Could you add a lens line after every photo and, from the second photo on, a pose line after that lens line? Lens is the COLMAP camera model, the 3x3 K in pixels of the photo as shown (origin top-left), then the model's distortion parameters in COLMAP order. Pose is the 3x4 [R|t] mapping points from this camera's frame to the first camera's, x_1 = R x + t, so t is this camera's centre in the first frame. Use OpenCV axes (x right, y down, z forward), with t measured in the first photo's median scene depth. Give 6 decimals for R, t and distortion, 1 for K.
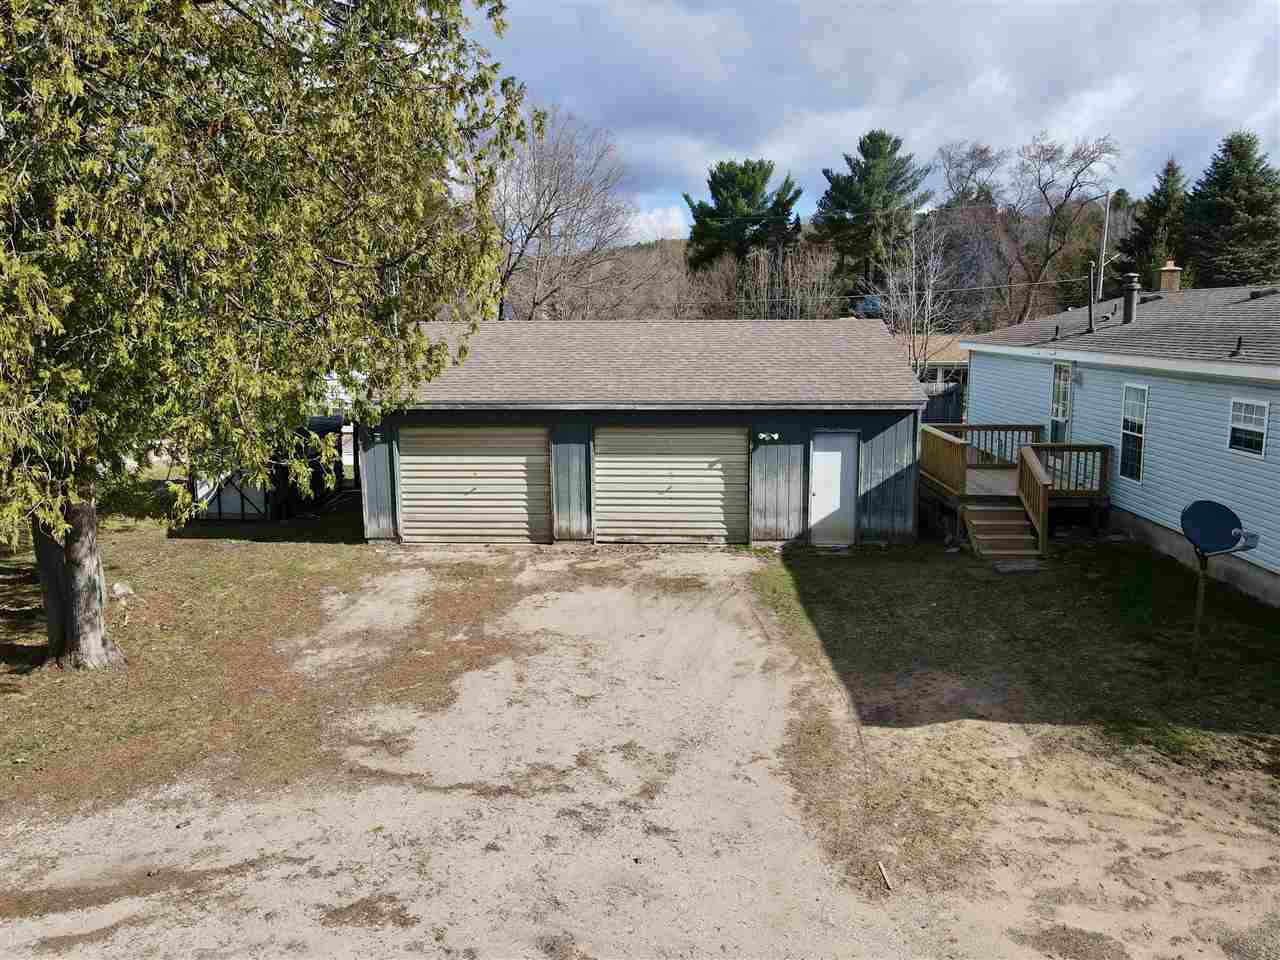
lens RADIAL K [[934.9, 0, 633.6], [0, 934.9, 478.9], [0, 0, 1]] dist [0.010622, 0.002684]
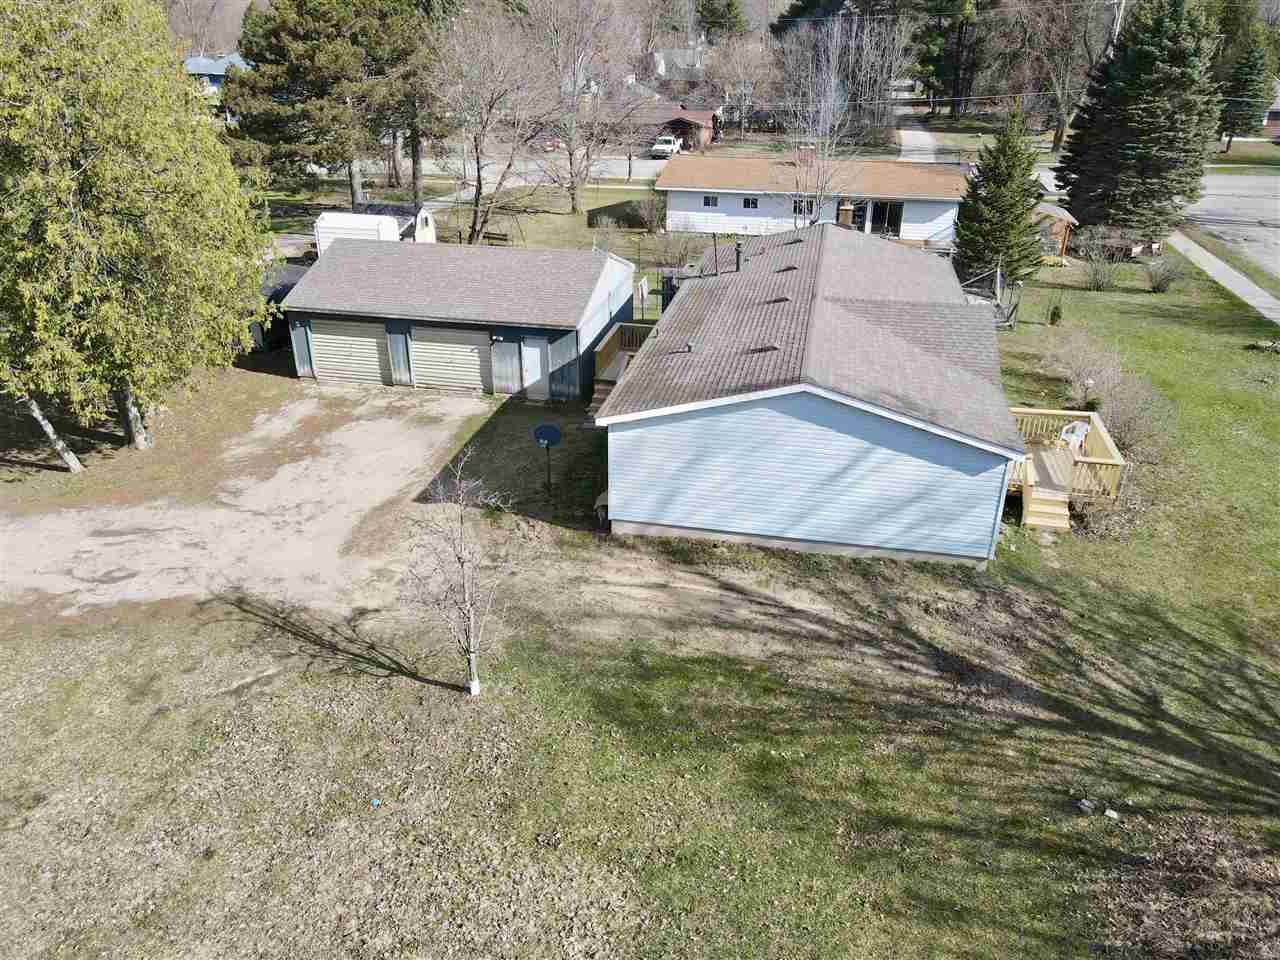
lens RADIAL K [[934.9, 0, 637.0], [0, 934.9, 471.3], [0, 0, 1]] dist [0.010622, 0.002684]
pose [[0.985766, 0.080020, -0.147859, 0.677097], [-0.036404, 0.960195, 0.276948, -0.299302], [0.164135, -0.267623, 0.949441, -0.713186]]
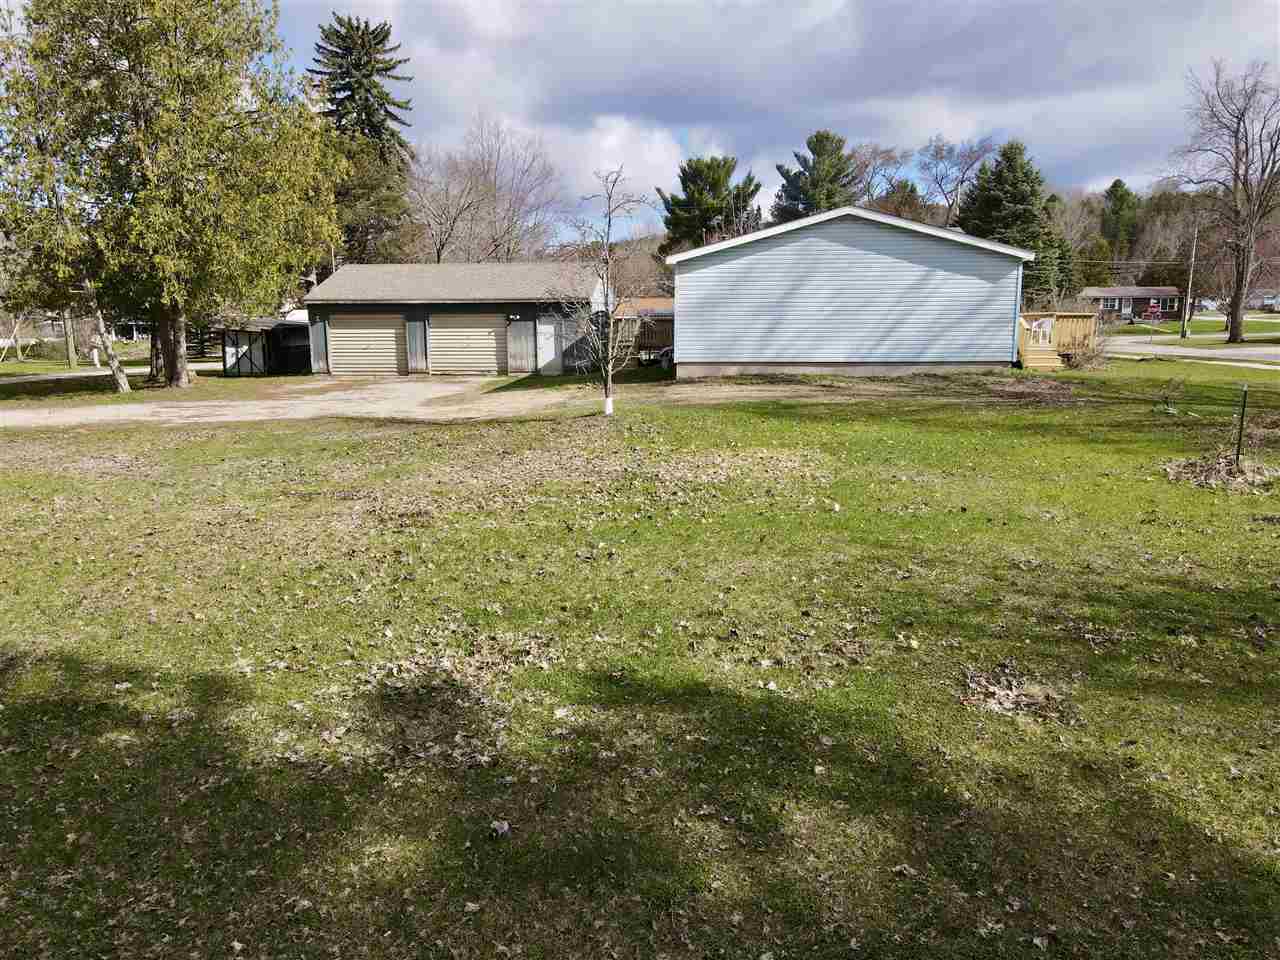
lens RADIAL K [[934.9, 0, 638.1], [0, 934.9, 482.5], [0, 0, 1]] dist [0.010622, 0.002684]
pose [[0.999676, 0.004506, -0.025036, 0.441723], [-0.004229, 0.999930, 0.011089, 0.270747], [0.025084, -0.010979, 0.999625, -0.930310]]
